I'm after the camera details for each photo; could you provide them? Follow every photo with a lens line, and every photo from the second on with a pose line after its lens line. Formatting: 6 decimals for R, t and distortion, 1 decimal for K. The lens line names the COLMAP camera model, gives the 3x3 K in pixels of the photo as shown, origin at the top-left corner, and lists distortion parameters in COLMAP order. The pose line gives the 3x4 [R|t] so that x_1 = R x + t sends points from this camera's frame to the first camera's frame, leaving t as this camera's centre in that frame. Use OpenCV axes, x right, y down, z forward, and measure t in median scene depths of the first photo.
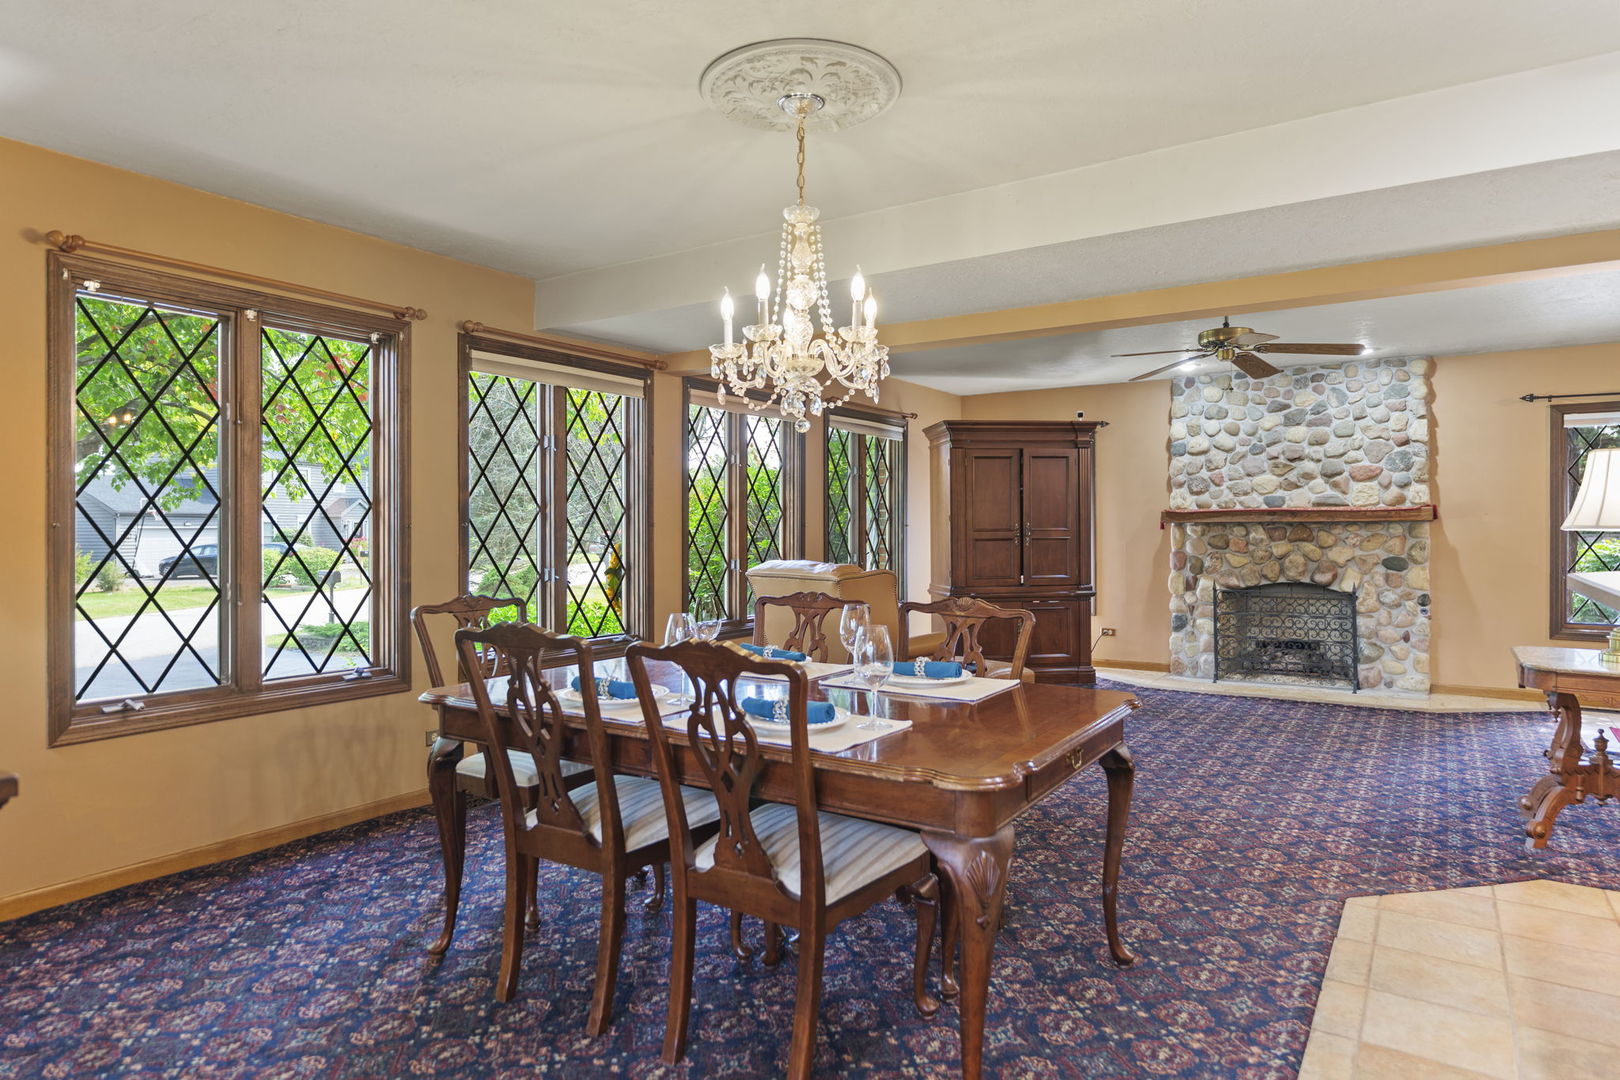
lens RADIAL K [[930.6, 0, 812.1], [0, 930.6, 528.7], [0, 0, 1]] dist [0.033966, -0.000843]
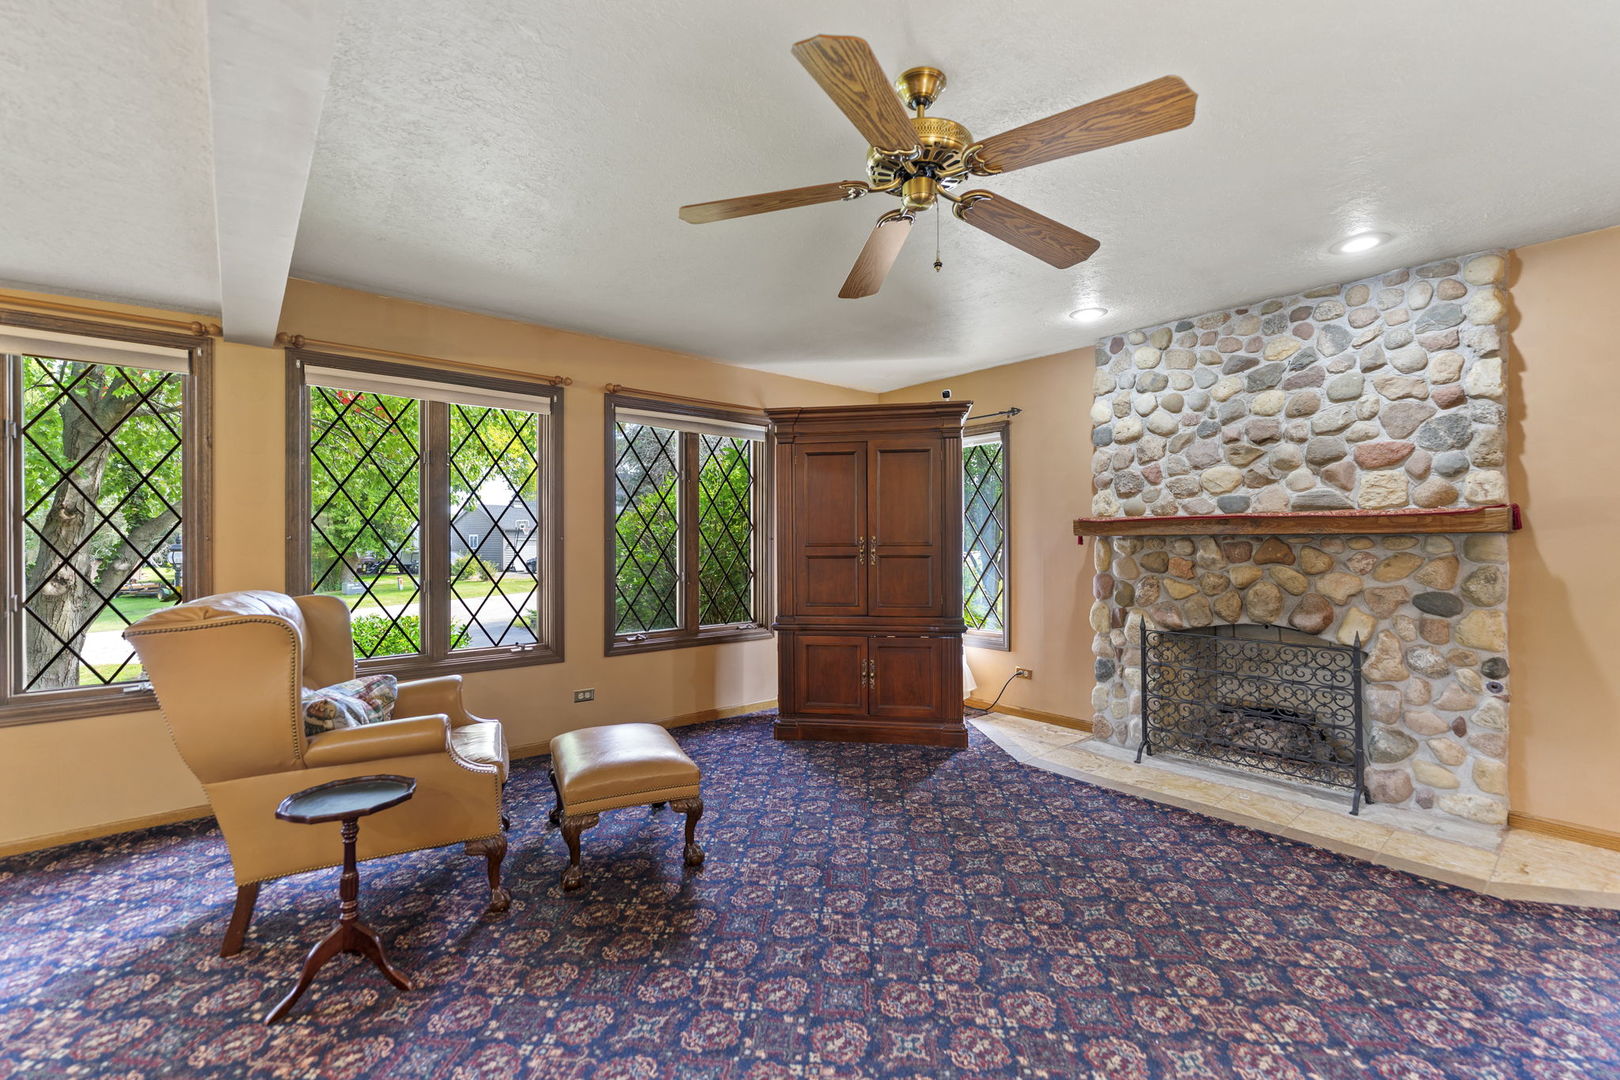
lens RADIAL K [[655.8, 0, 809.2], [0, 655.8, 539.4], [0, 0, 1]] dist [0.000578, 0.000727]
pose [[0.955100, 0.001555, -0.296281, 0.345281], [-0.001706, 0.999999, -0.000251, -0.002935], [0.296280, 0.000745, 0.955101, 0.461968]]
